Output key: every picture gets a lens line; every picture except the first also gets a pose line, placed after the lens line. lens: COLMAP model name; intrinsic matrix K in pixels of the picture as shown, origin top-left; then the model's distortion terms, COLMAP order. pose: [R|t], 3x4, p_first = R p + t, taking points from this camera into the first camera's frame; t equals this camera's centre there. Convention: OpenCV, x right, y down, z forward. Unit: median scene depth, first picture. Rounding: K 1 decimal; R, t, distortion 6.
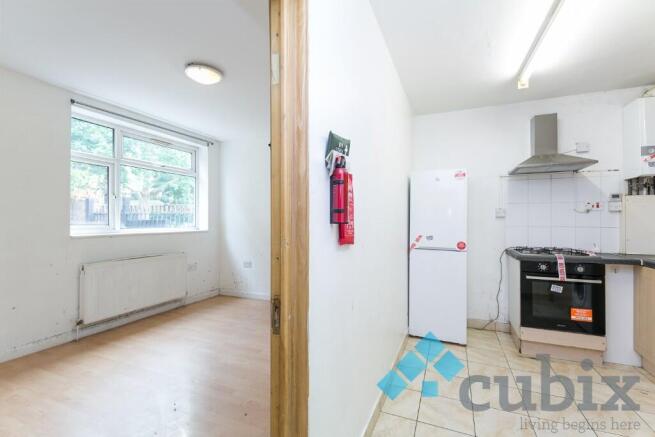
lens RADIAL K [[274.0, 0, 327.5], [0, 274.0, 218.5], [0, 0, 1]] dist [0.000896, -0.009317]
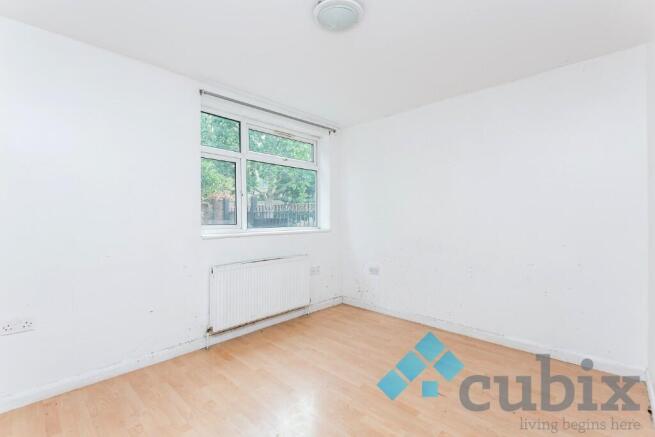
lens RADIAL K [[274.0, 0, 327.5], [0, 274.0, 218.5], [0, 0, 1]] dist [0.000896, -0.009317]
pose [[0.928220, -0.003007, -0.372019, -0.129154], [0.006728, 0.999939, 0.008704, -0.001690], [0.371970, -0.010582, 0.928184, 0.195255]]
